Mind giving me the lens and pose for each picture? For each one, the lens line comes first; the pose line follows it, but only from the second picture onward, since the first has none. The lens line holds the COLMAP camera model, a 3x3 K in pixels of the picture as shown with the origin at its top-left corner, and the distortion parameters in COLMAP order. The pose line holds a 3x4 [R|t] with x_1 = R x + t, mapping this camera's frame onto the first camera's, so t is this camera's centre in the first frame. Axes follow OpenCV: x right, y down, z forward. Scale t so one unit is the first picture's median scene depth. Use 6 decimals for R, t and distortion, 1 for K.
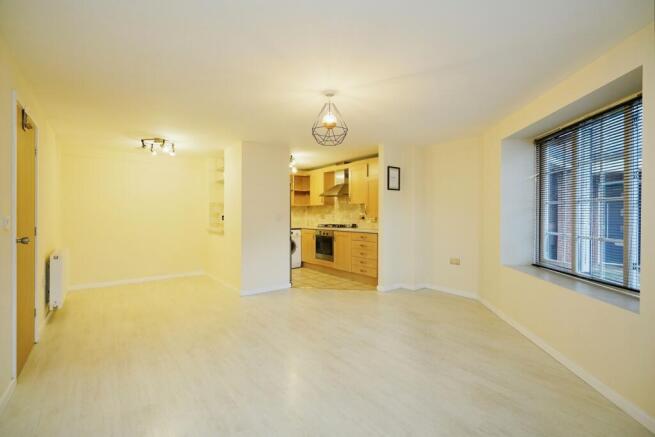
lens RADIAL K [[294.6, 0, 328.5], [0, 294.6, 208.3], [0, 0, 1]] dist [-0.002892, -0.000710]
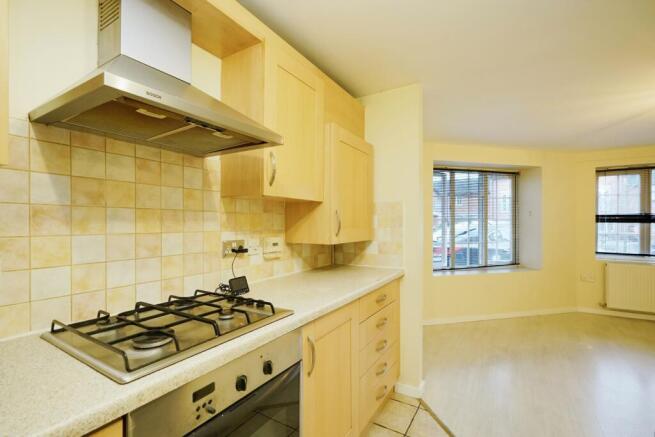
lens RADIAL K [[296.3, 0, 327.5], [0, 296.3, 218.5], [0, 0, 1]] dist [-0.000706, 0.000870]
pose [[-0.359439, 0.018809, 0.932979, -0.164284], [-0.014341, 0.999567, -0.025677, 0.009773], [-0.933058, -0.022609, -0.359014, 1.006230]]
